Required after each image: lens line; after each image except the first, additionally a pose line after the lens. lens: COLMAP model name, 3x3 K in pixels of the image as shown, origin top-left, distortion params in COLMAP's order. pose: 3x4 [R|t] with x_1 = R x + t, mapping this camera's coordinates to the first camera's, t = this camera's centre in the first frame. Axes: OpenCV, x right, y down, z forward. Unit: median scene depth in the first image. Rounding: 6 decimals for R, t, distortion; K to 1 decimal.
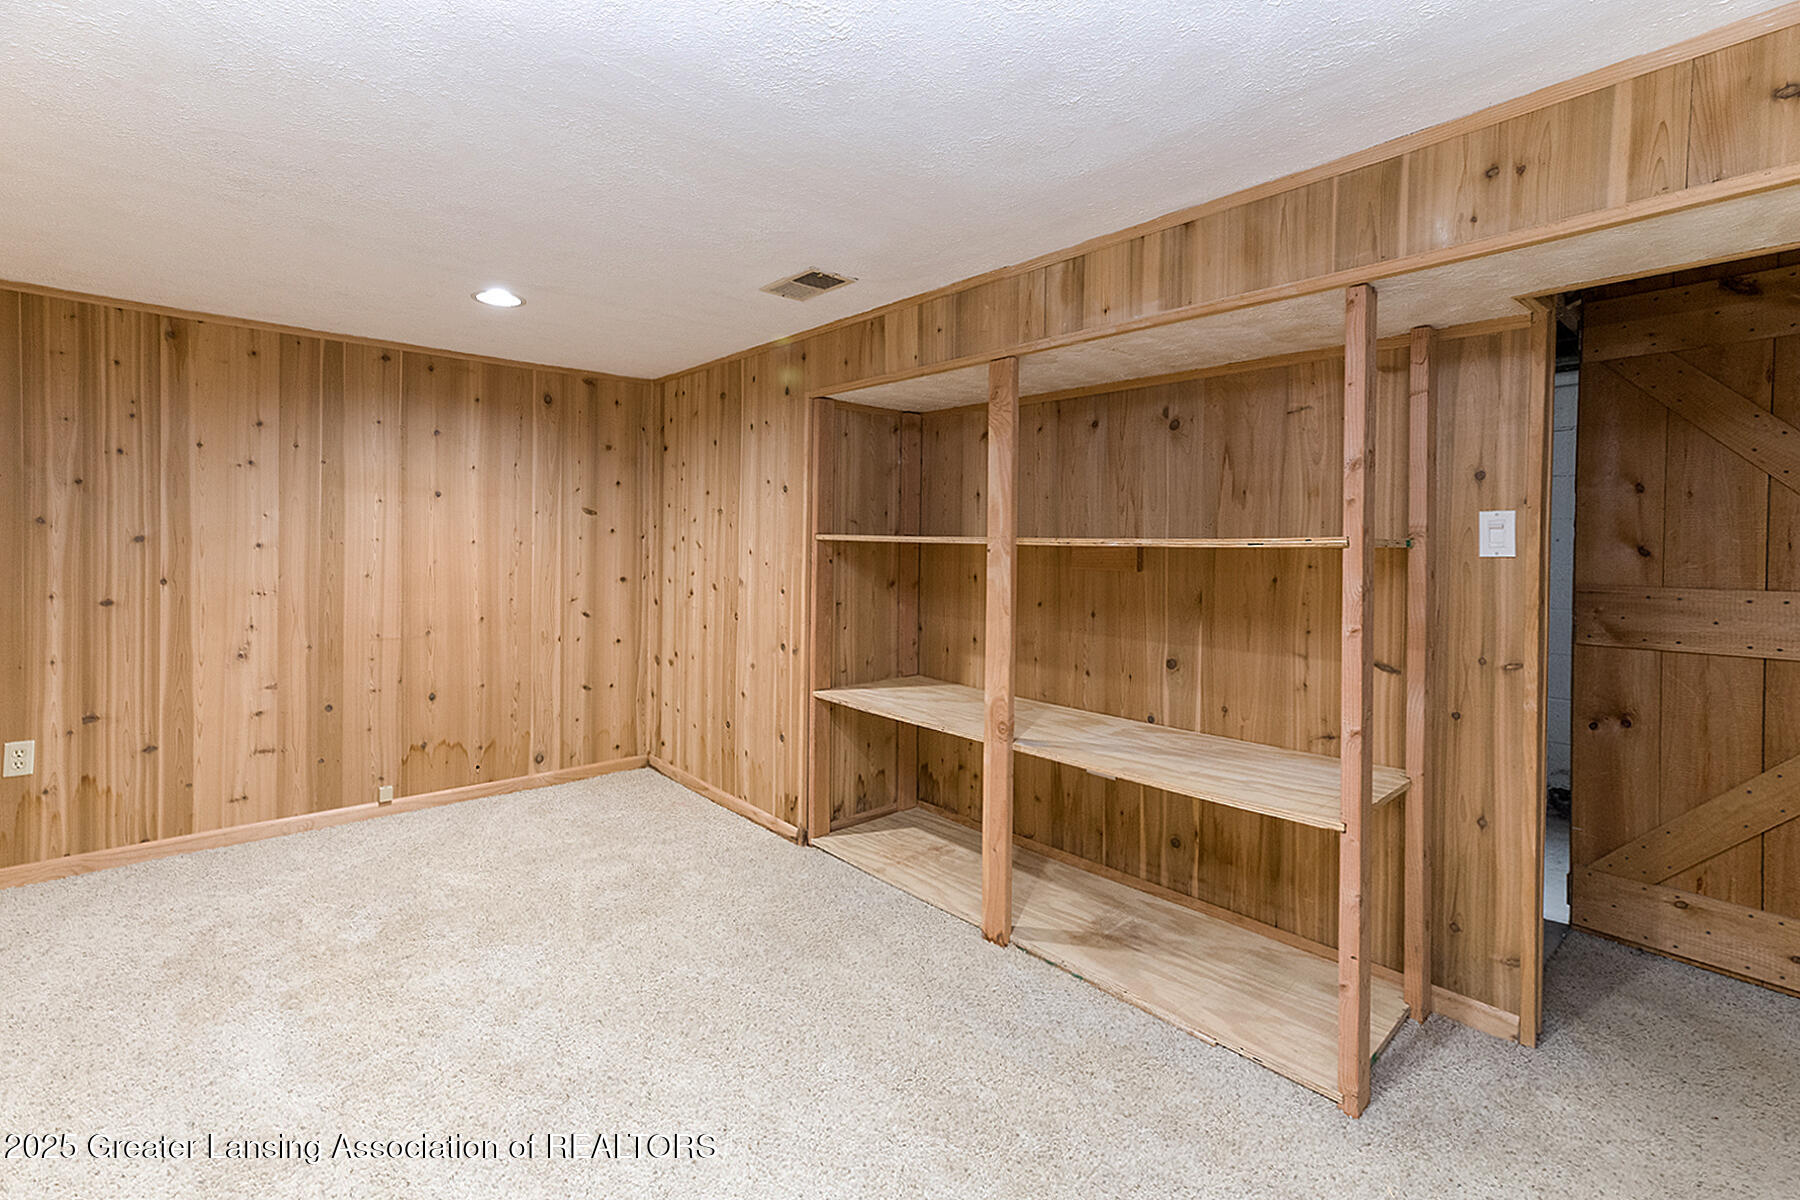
lens RADIAL K [[783.1, 0, 899.1], [0, 783.1, 555.4], [0, 0, 1]] dist [-0.000081, 0.000057]
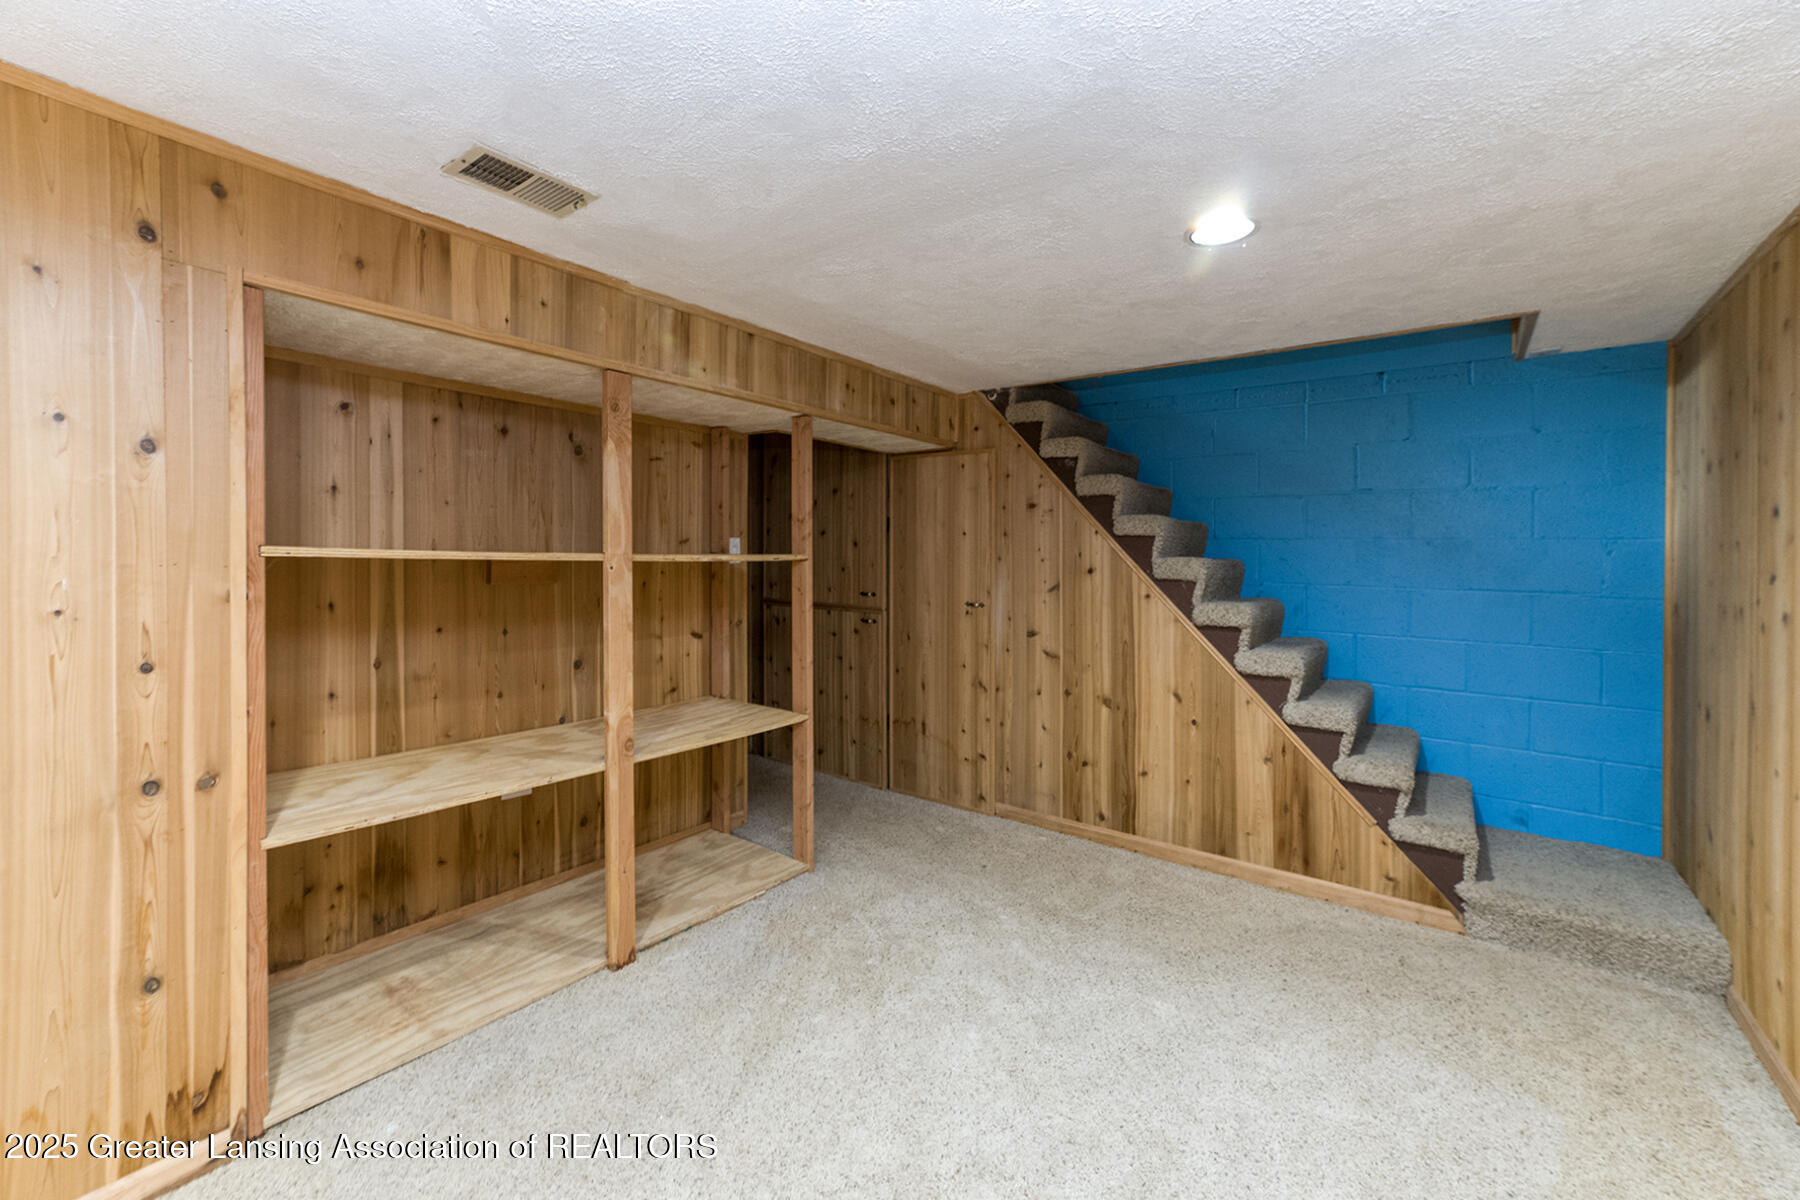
lens RADIAL K [[744.7, 0, 854.3], [0, 744.7, 561.1], [0, 0, 1]] dist [0.015697, 0.000188]
pose [[-0.144519, -0.019710, 0.989306, -0.768624], [0.003360, 0.999786, 0.020410, -0.029234], [-0.989496, 0.006274, -0.144421, 0.774514]]
